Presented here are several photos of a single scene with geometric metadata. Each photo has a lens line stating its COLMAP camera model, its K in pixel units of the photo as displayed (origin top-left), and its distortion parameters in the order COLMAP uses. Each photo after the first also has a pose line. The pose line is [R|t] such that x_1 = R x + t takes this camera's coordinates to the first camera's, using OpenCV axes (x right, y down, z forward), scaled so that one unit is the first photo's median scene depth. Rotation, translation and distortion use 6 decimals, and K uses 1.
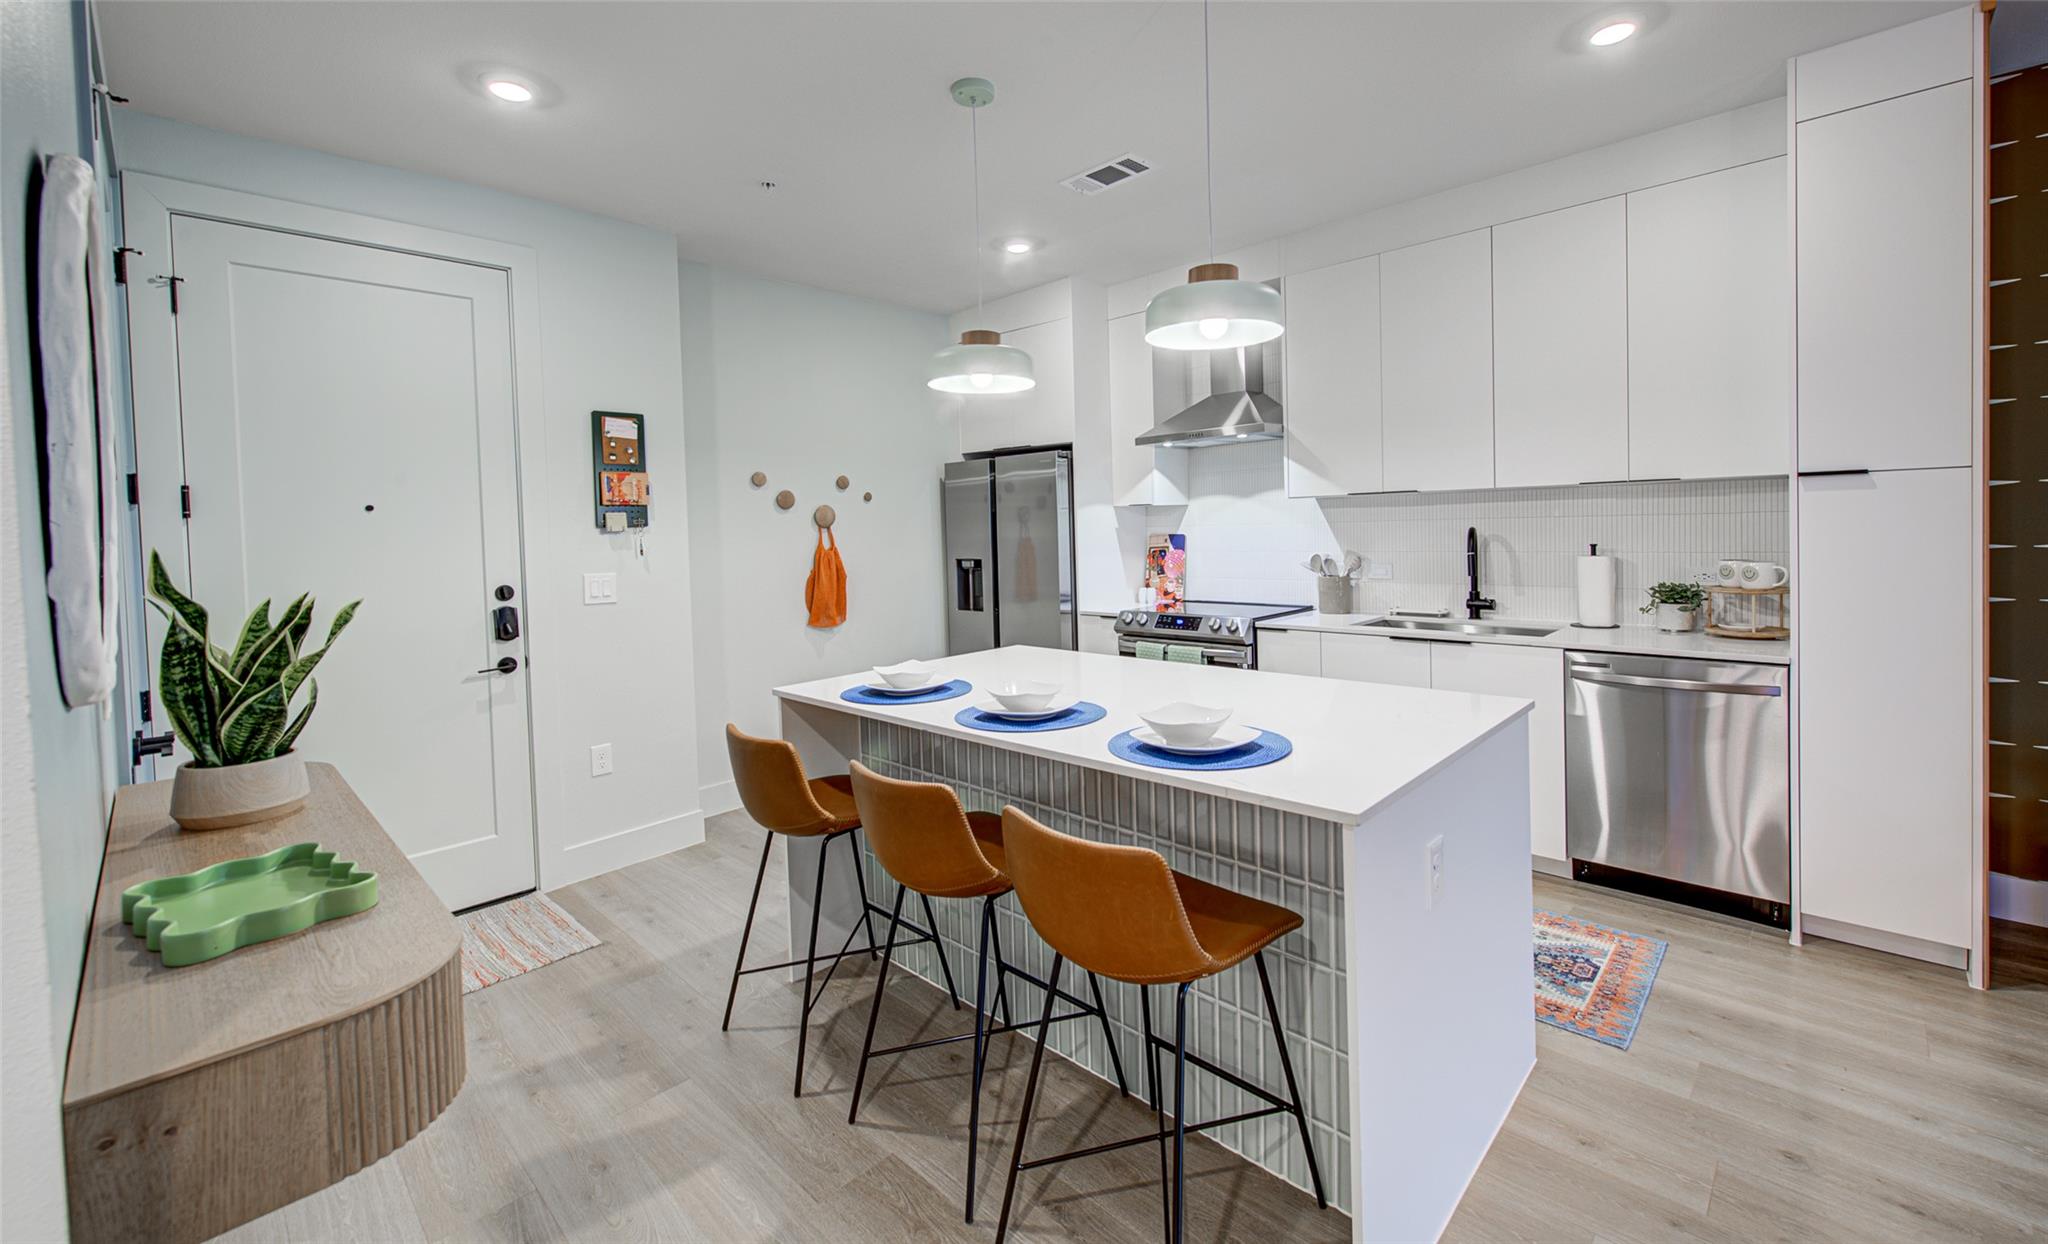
lens RADIAL K [[850.0, 0, 1020.0], [0, 850.0, 547.5], [0, 0, 1]] dist [0.006313, -0.000371]
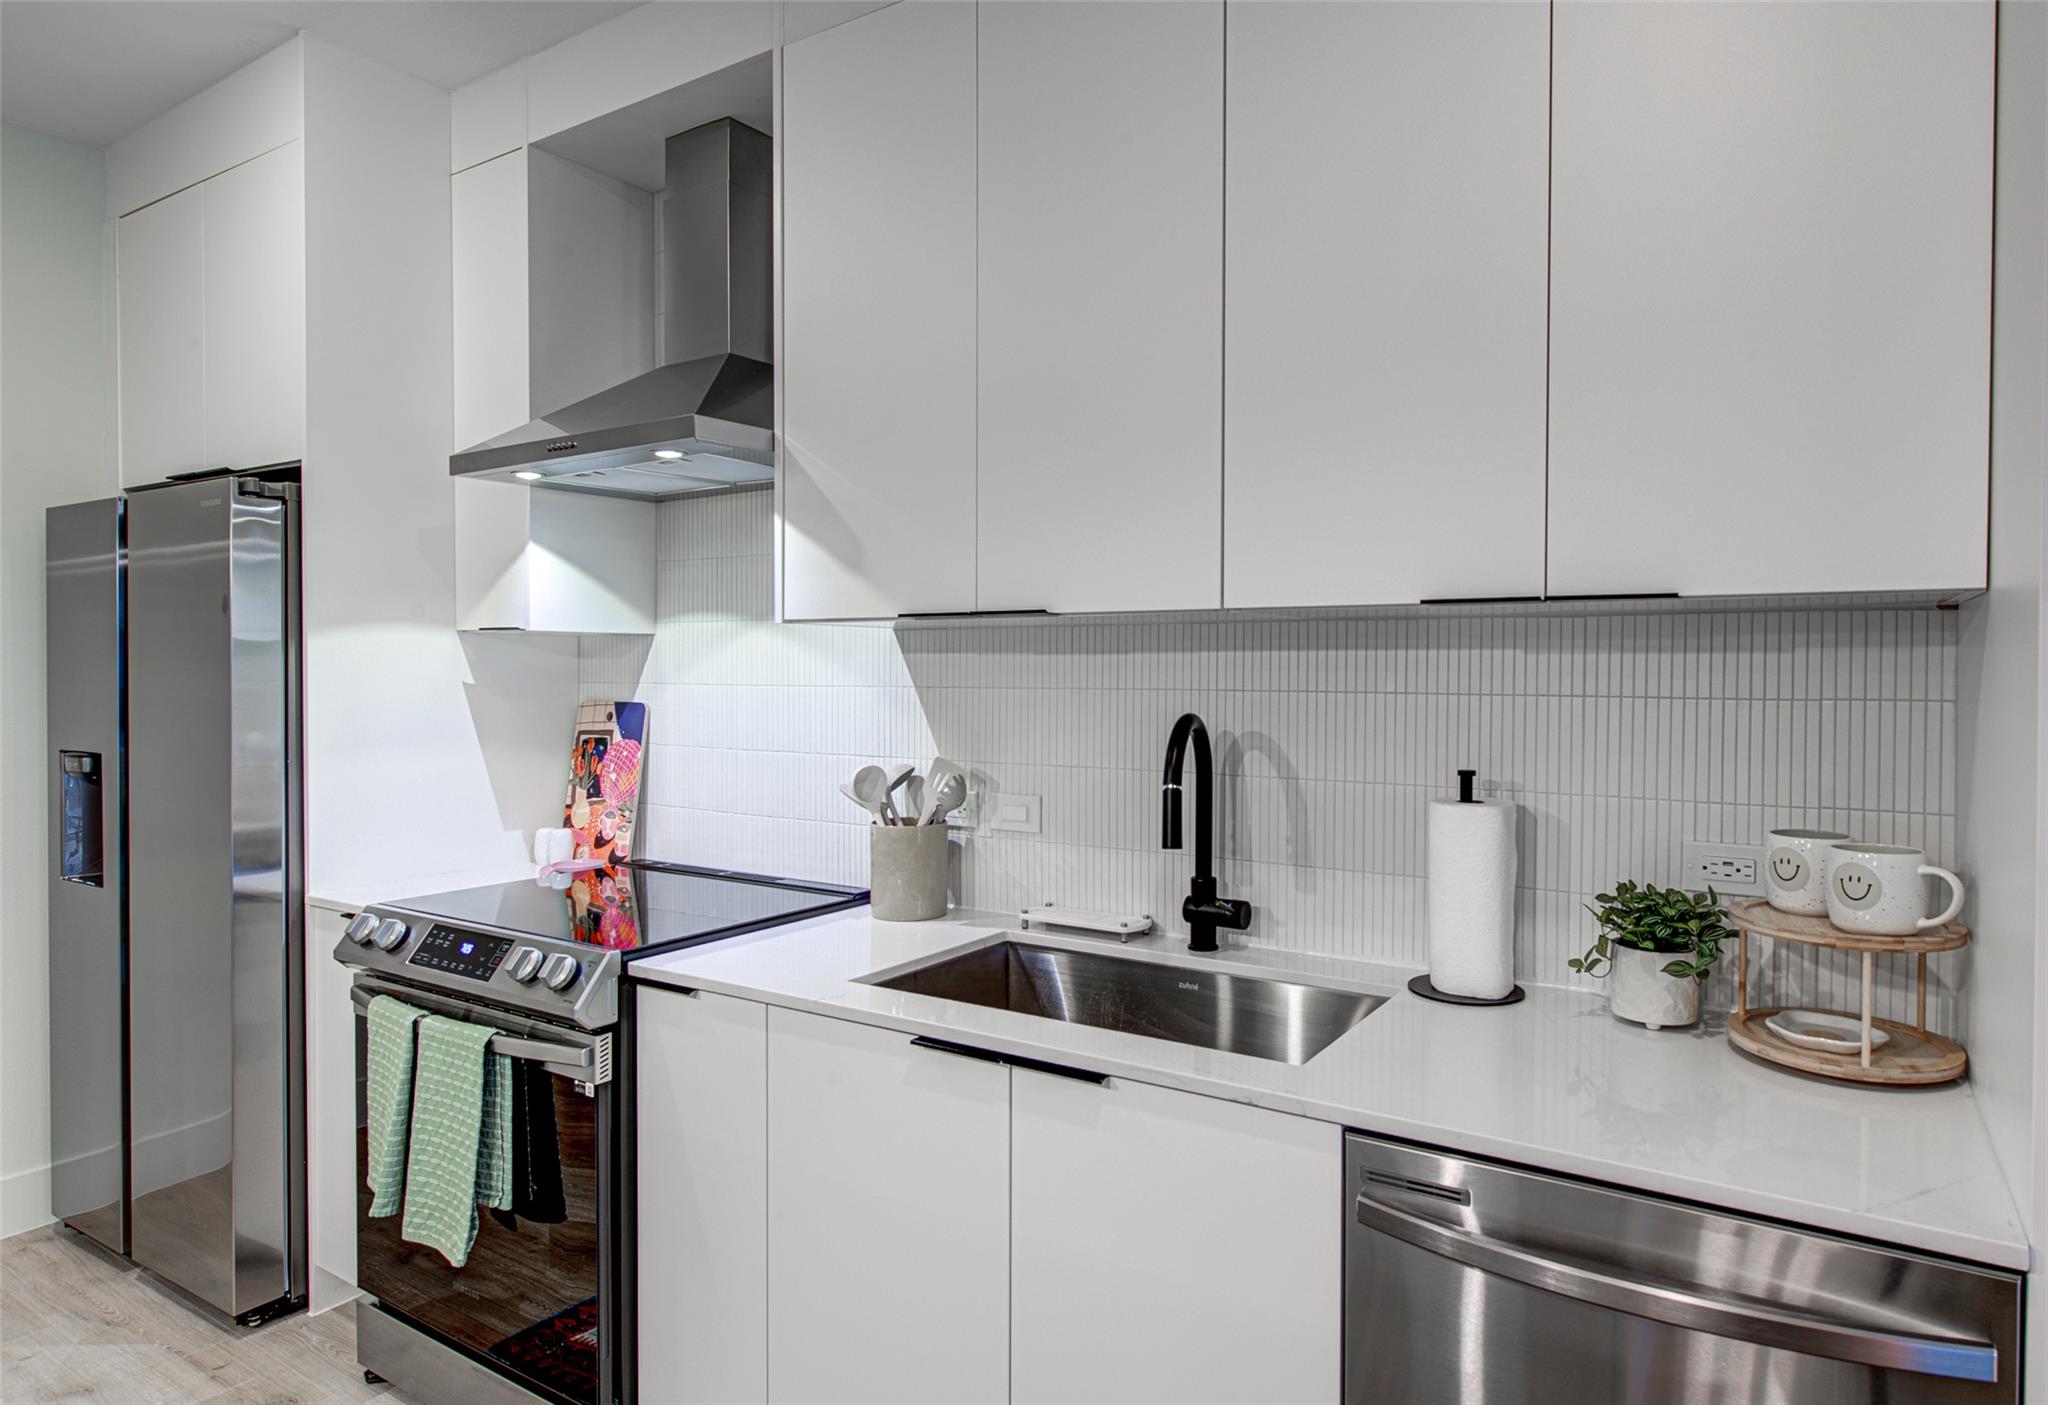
lens RADIAL K [[1175.9, 0, 1096.6], [0, 1175.9, 680.5], [0, 0, 1]] dist [0.009593, 0.000725]
pose [[0.976427, 0.029963, 0.213759, 0.358606], [-0.025578, 0.999402, -0.023249, -0.024072], [-0.214328, 0.017234, 0.976610, 0.472174]]
